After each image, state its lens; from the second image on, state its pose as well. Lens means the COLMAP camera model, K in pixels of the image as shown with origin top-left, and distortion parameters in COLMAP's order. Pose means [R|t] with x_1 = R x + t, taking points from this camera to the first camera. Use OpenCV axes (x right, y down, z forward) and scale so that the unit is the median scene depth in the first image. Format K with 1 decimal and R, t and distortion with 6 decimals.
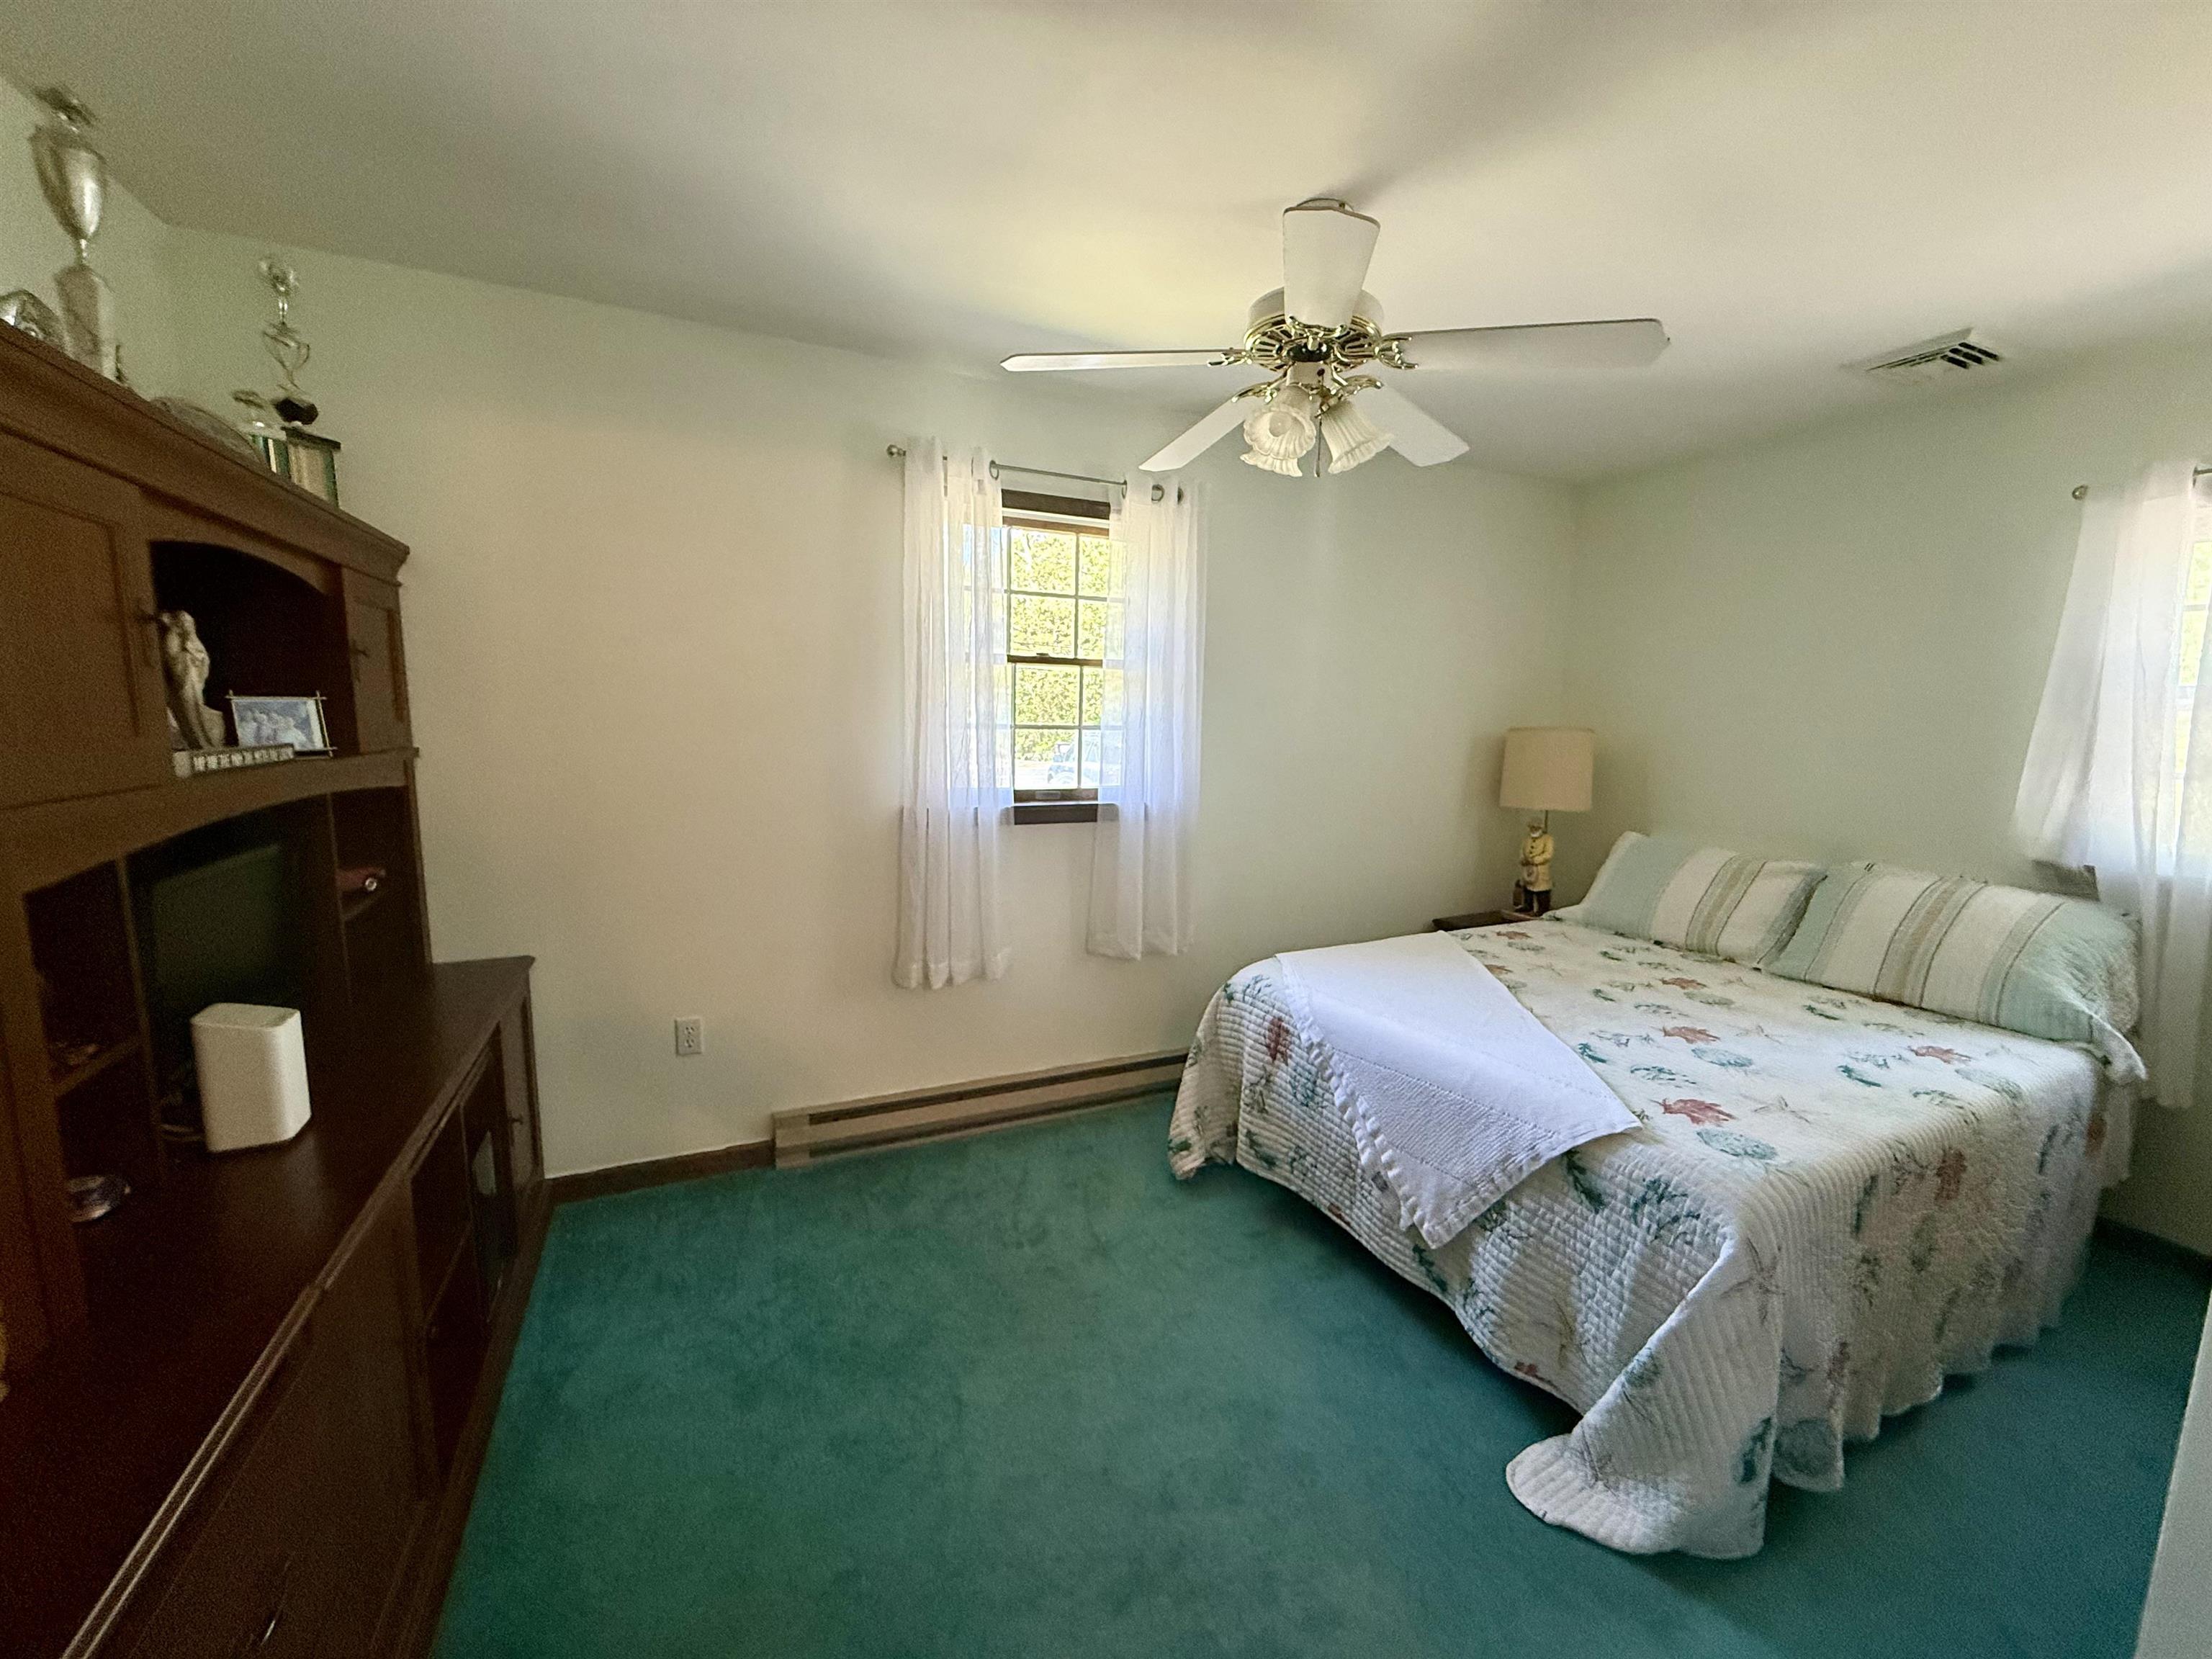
lens RADIAL K [[887.4, 0, 1100.2], [0, 887.4, 832.2], [0, 0, 1]] dist [0.003579, 0.000035]
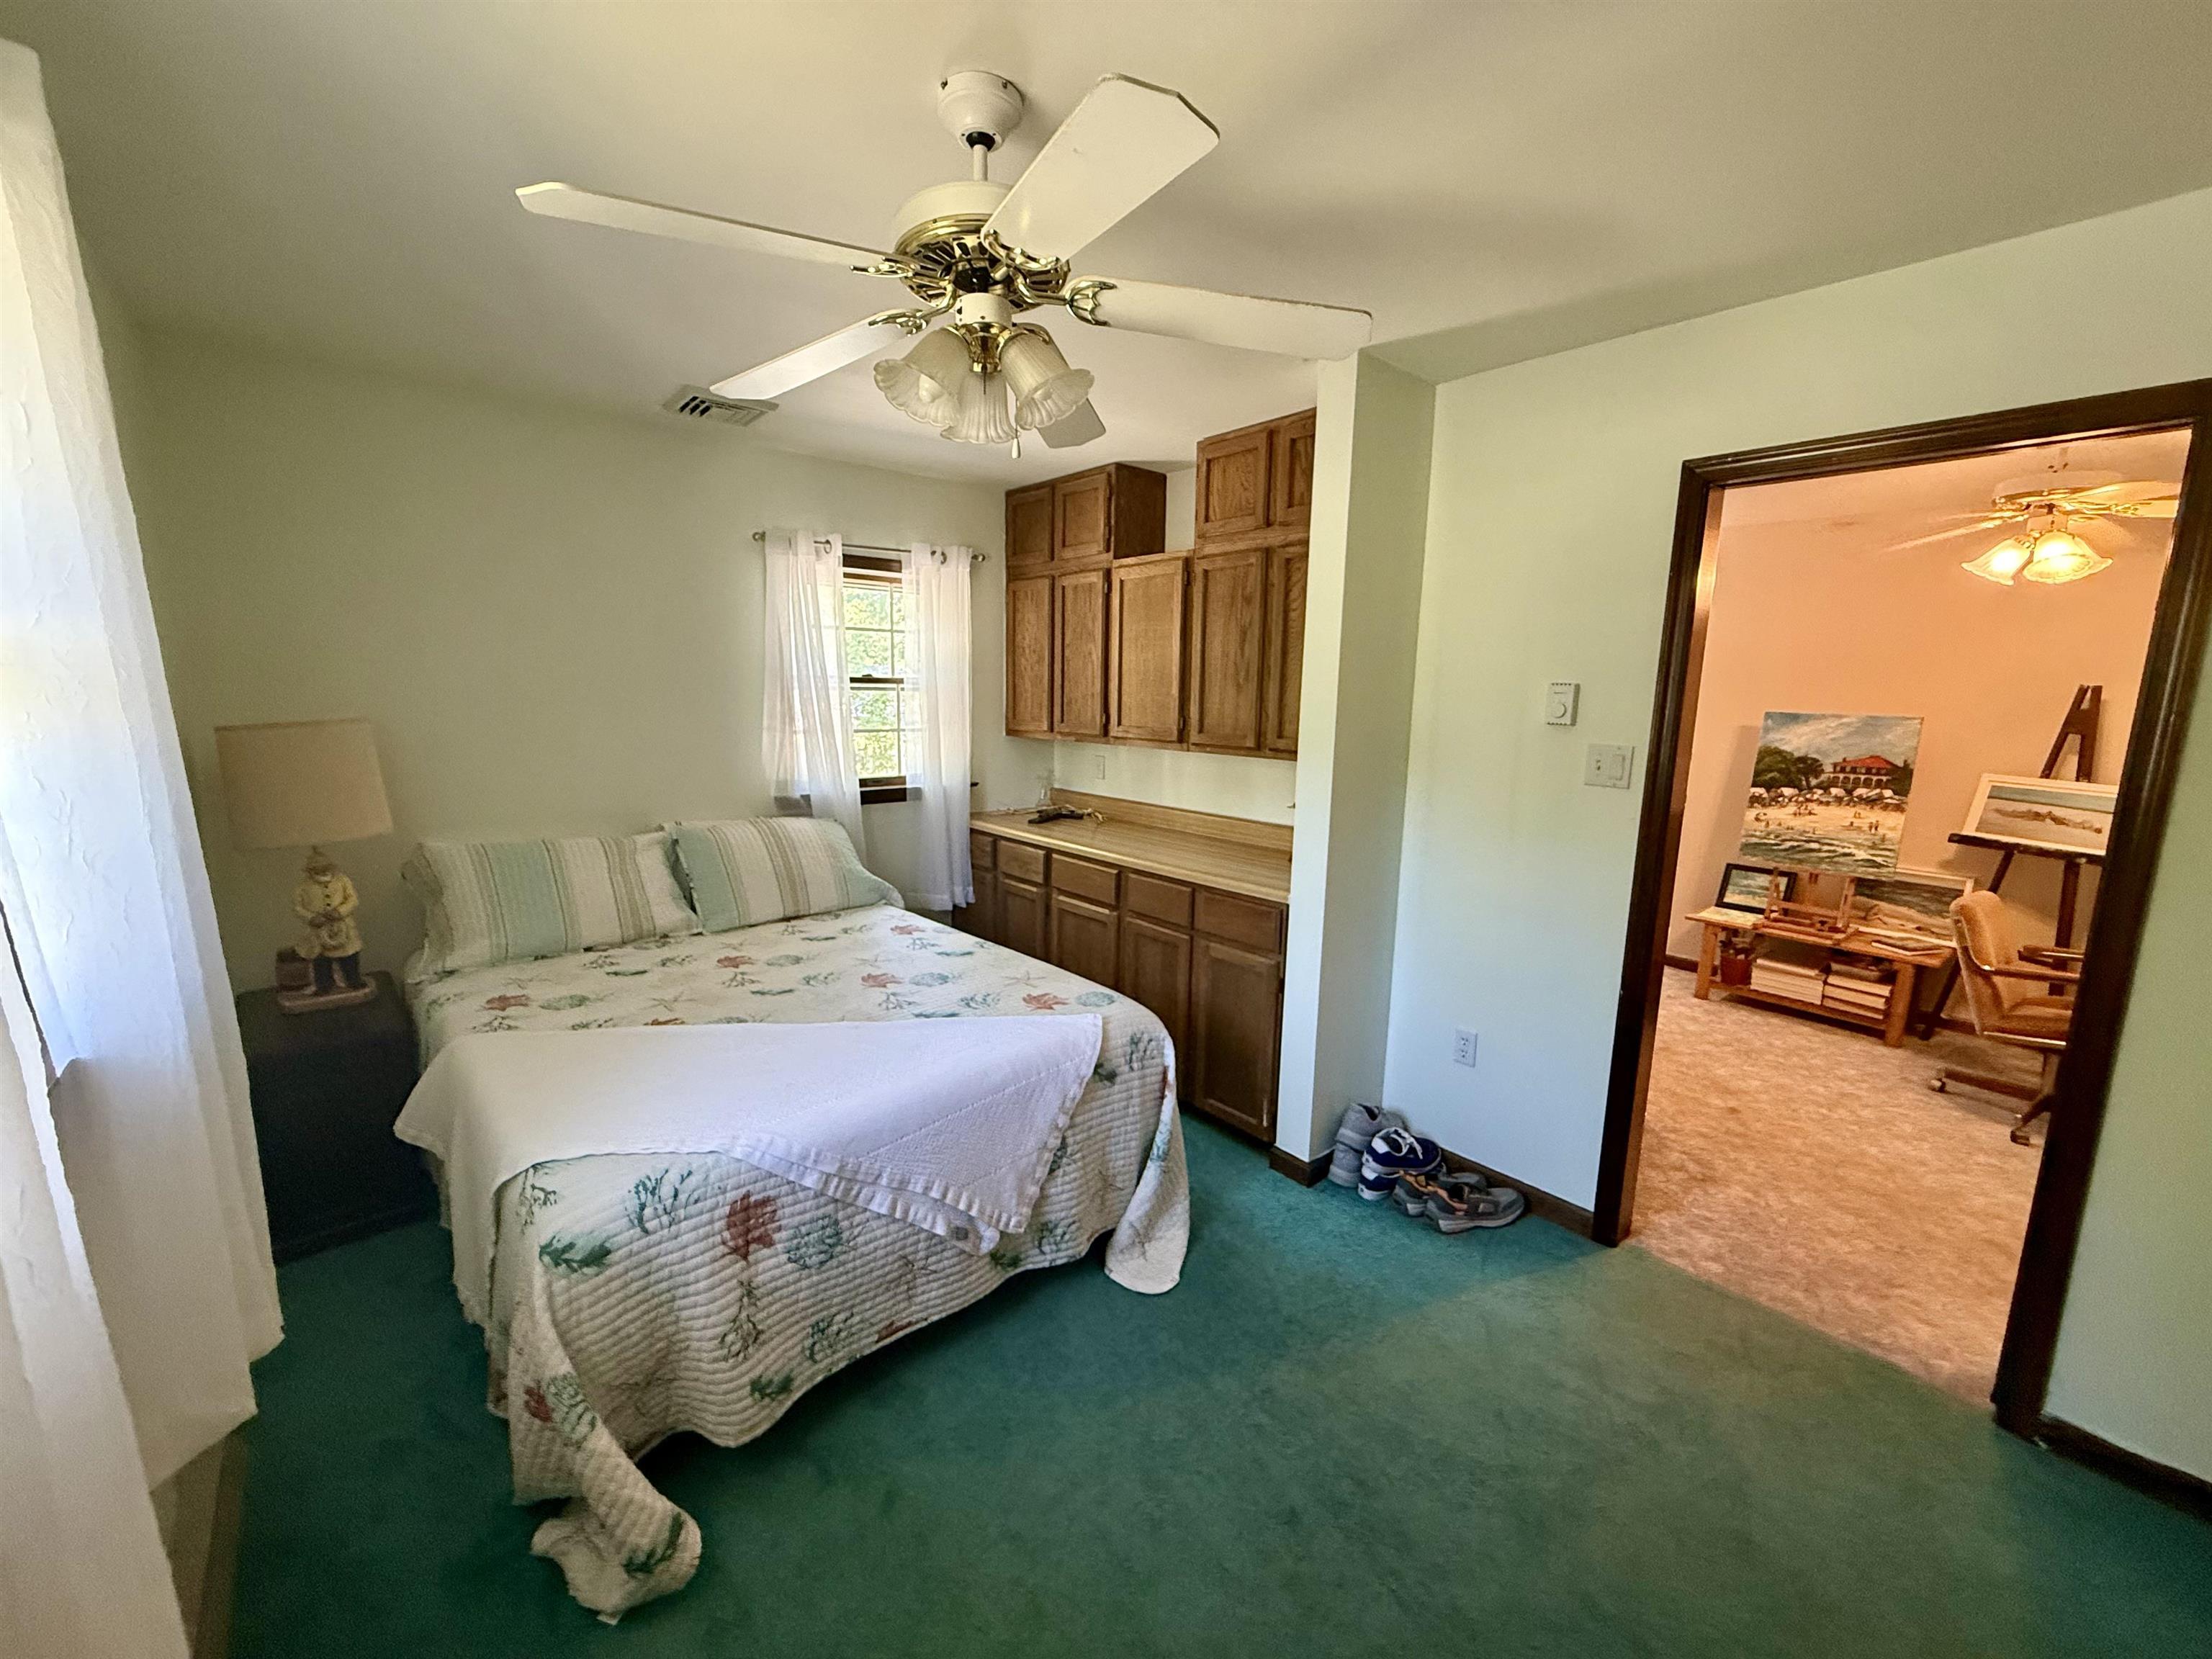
lens RADIAL K [[887.4, 0, 1109.5], [0, 887.4, 830.1], [0, 0, 1]] dist [0.003579, 0.000035]
pose [[-0.270609, -0.182278, 0.945275, -0.494176], [0.103729, 0.970674, 0.216871, -0.188736], [-0.957085, 0.156740, -0.243765, 0.942078]]
